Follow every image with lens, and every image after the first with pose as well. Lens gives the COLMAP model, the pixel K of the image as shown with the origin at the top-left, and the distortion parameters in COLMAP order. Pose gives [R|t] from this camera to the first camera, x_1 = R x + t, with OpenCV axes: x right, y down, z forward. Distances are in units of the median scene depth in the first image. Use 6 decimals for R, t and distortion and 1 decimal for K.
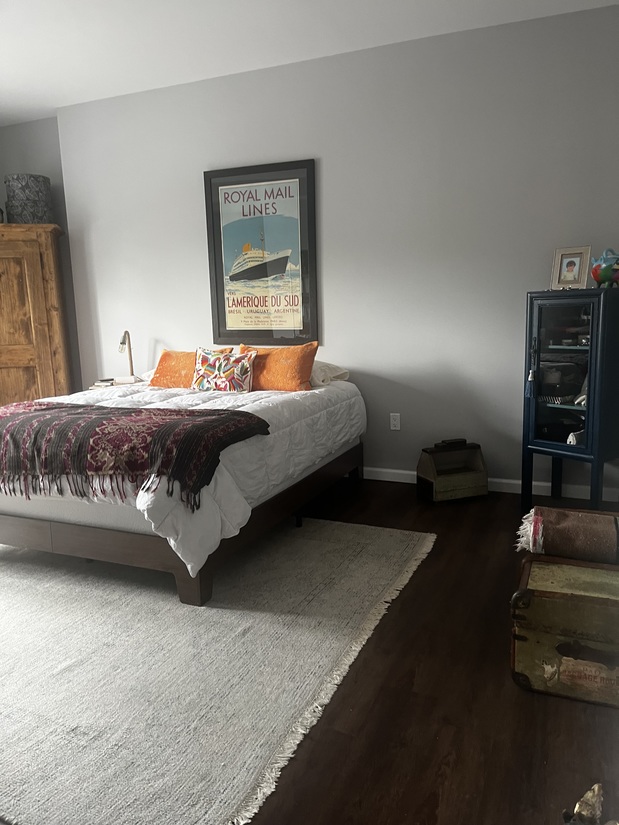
lens RADIAL K [[632.4, 0, 322.7], [0, 632.4, 423.8], [0, 0, 1]] dist [0.053524, -0.043045]
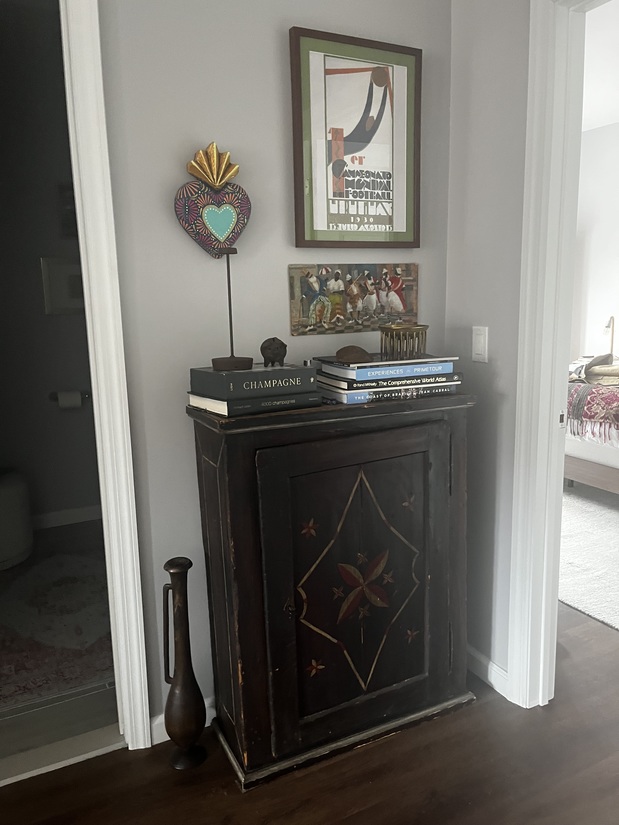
lens RADIAL K [[632.4, 0, 308.5], [0, 632.4, 407.8], [0, 0, 1]] dist [0.053524, -0.043045]
pose [[0.763957, 0.124261, -0.633190, 0.041308], [-0.118035, 0.991637, 0.052193, 0.032942], [0.634380, 0.034866, 0.772235, -0.327999]]
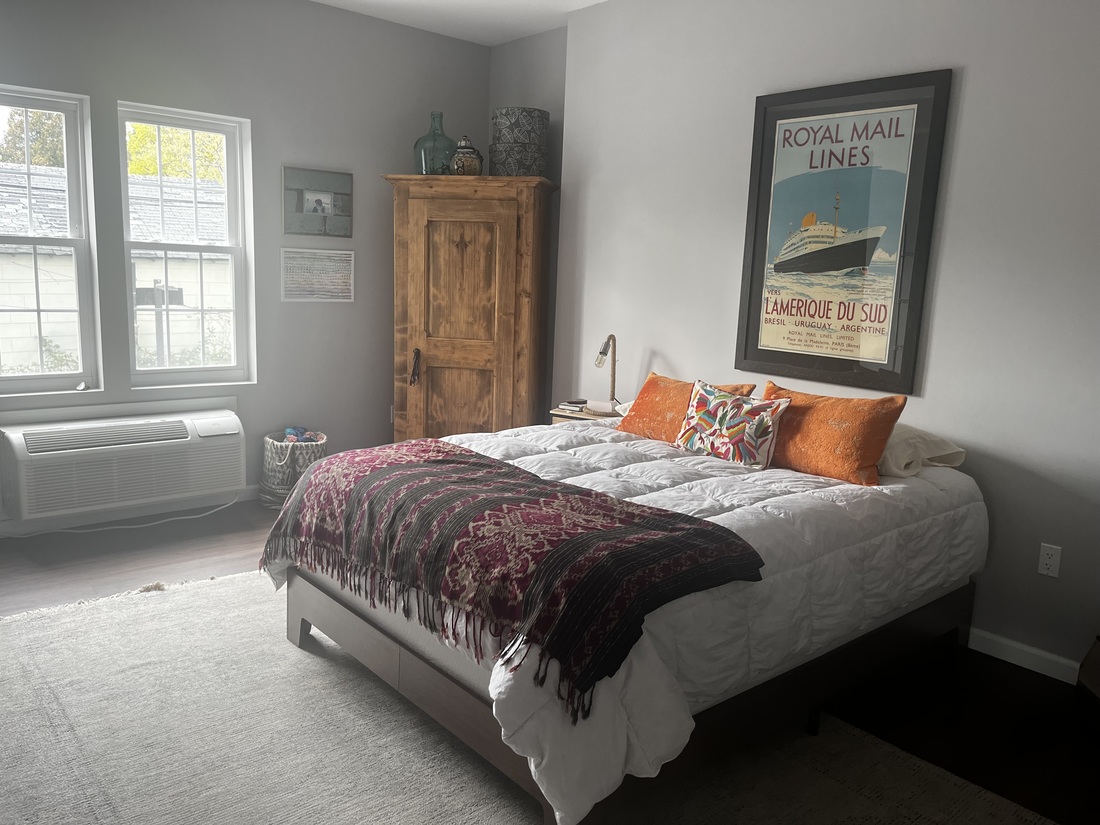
lens RADIAL K [[843.1, 0, 551.8], [0, 843.1, 413.6], [0, 0, 1]] dist [0.053524, -0.043045]
pose [[0.894518, 0.135809, -0.425902, 0.034242], [-0.141082, 0.989810, 0.019311, -0.085872], [0.424185, 0.042812, 0.904563, 0.196796]]
